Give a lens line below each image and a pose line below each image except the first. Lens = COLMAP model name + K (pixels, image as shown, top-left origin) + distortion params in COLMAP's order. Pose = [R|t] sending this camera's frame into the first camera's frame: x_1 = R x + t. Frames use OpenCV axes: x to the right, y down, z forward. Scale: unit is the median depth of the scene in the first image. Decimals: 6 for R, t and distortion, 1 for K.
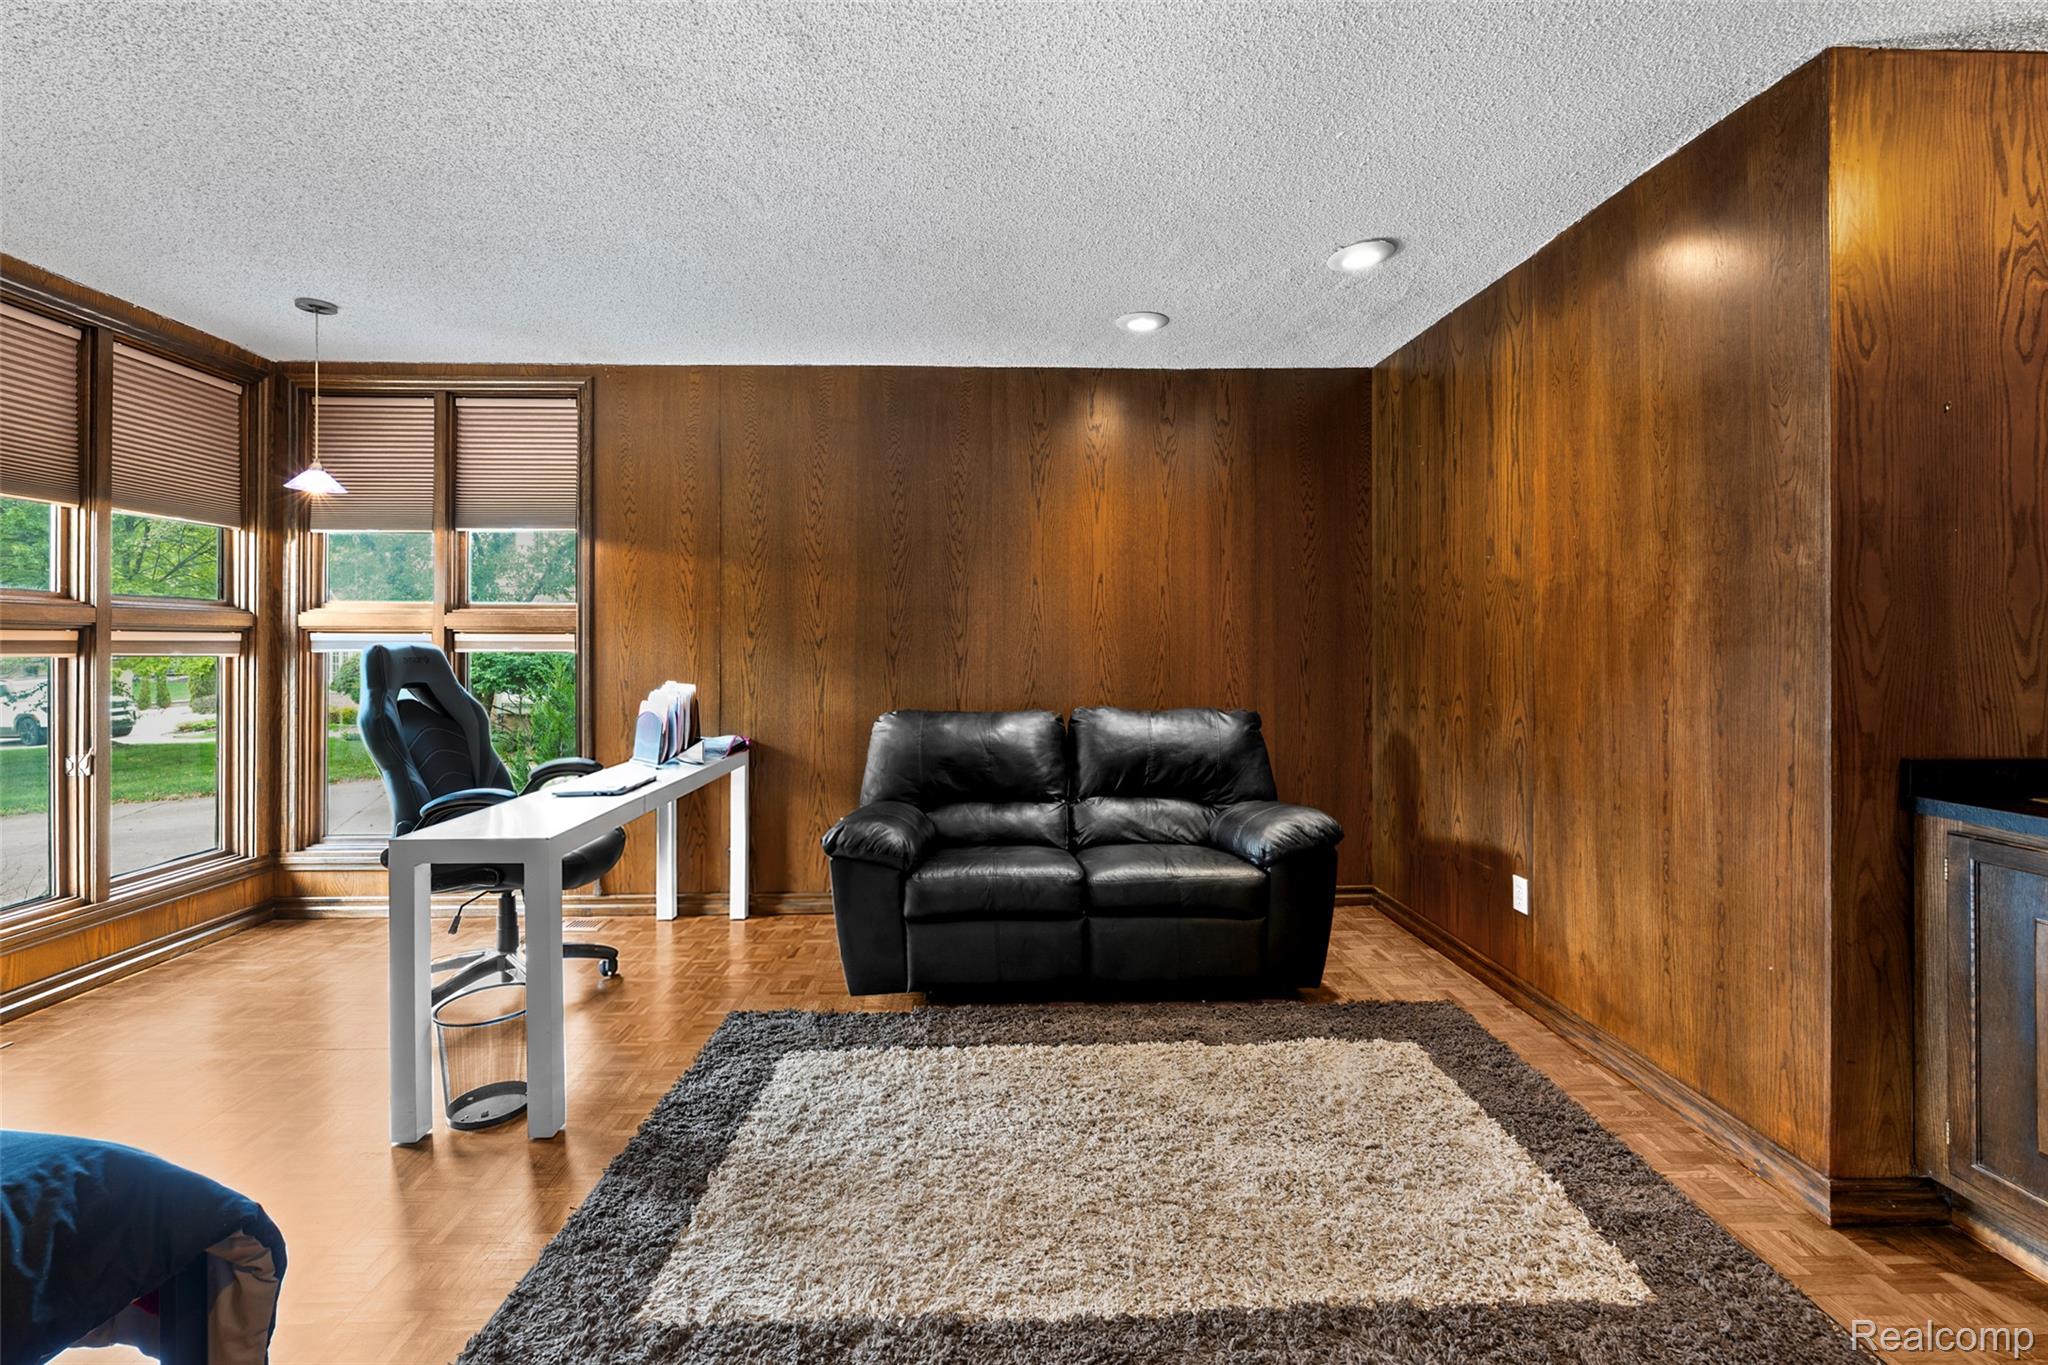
lens RADIAL K [[821.5, 0, 1022.6], [0, 821.5, 649.8], [0, 0, 1]] dist [0.000085, -0.000188]
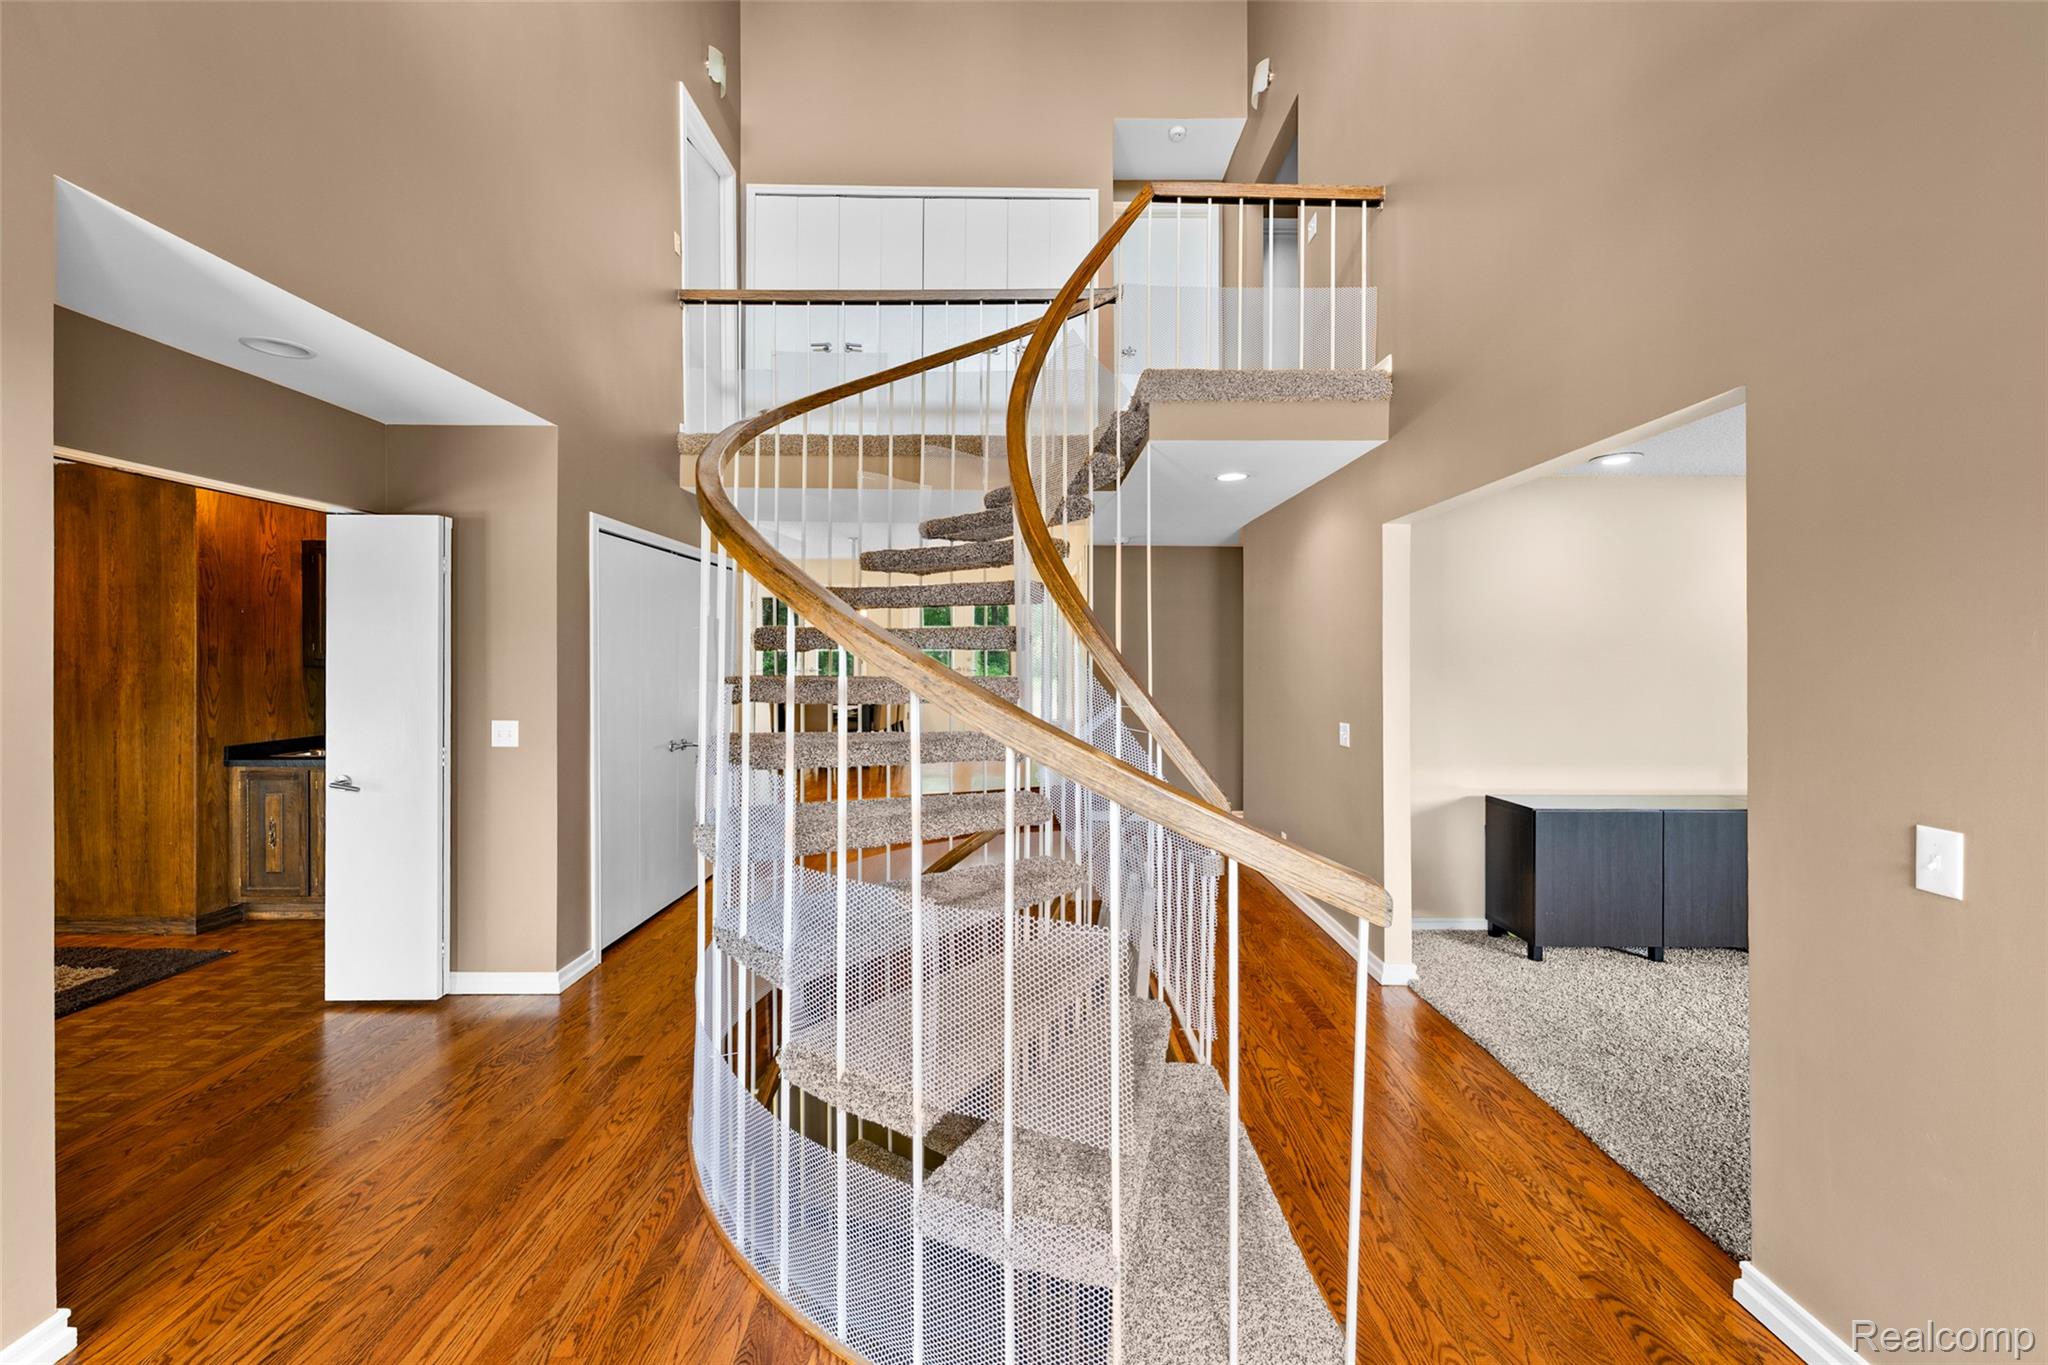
lens RADIAL K [[821.5, 0, 1022.6], [0, 821.5, 649.8], [0, 0, 1]] dist [0.000085, -0.000188]
pose [[0.032726, 0.005440, 0.999450, -1.253355], [0.004931, 0.999972, -0.005604, -0.126857], [-0.999452, 0.005111, 0.032699, -1.395843]]
